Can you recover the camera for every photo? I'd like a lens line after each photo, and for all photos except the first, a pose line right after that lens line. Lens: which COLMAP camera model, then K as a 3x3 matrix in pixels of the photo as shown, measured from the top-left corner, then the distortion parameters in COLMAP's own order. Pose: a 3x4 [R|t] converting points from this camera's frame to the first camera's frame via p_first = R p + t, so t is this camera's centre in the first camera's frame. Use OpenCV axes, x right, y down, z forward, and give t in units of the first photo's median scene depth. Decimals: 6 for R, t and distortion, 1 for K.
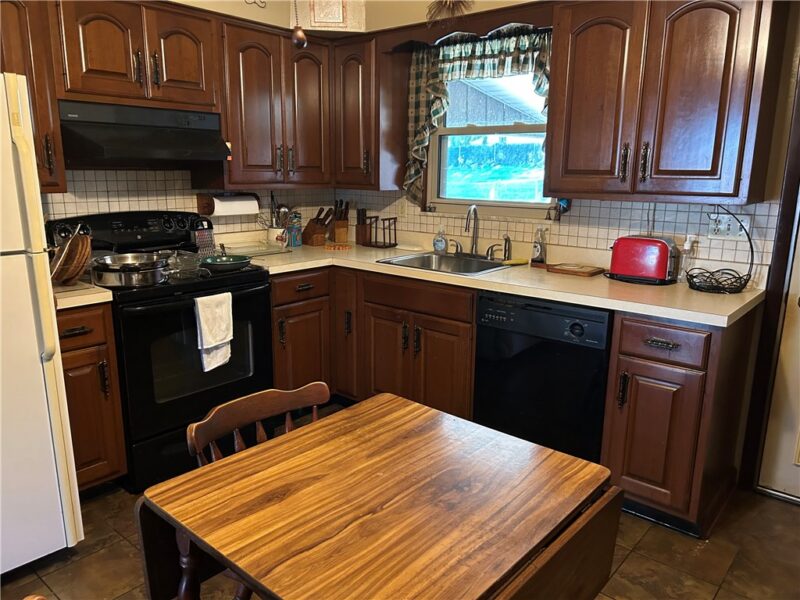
lens RADIAL K [[605.1, 0, 404.0], [0, 605.1, 300.9], [0, 0, 1]] dist [0.064174, -0.090194]
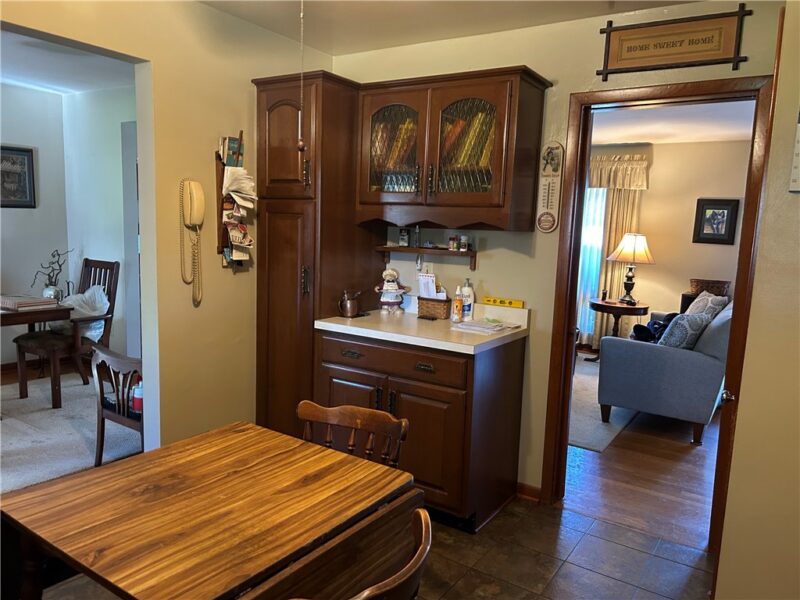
lens RADIAL K [[599.7, 0, 398.3], [0, 599.7, 301.9], [0, 0, 1]] dist [0.005971, 0.000083]
pose [[-0.992366, -0.036428, -0.117823, -0.098132], [-0.074696, 0.937743, 0.339203, -0.201277], [0.098131, 0.345414, -0.933306, 0.886164]]
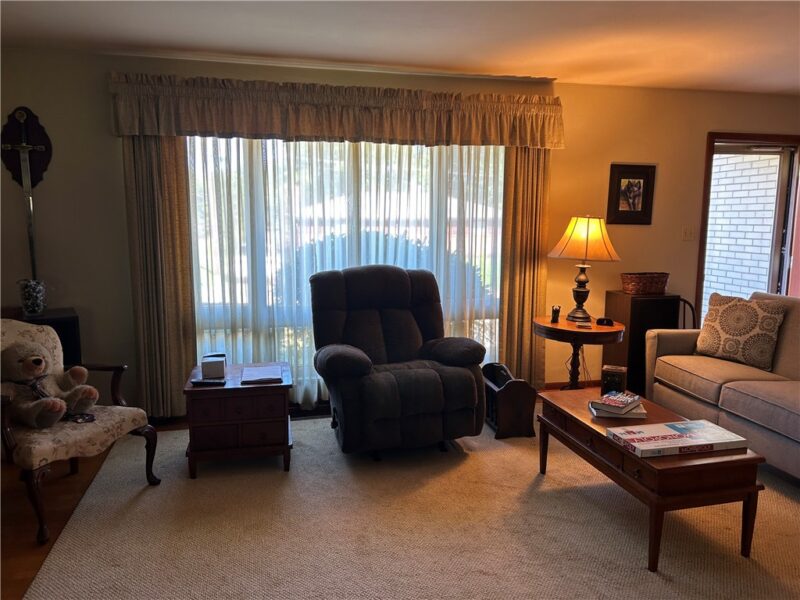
lens RADIAL K [[605.1, 0, 404.0], [0, 605.1, 300.9], [0, 0, 1]] dist [0.064174, -0.090194]
pose [[-0.585719, 0.103374, -0.803895, 0.231944], [-0.186474, 0.948040, 0.257775, 0.133182], [0.788771, 0.300889, -0.536009, -0.614293]]
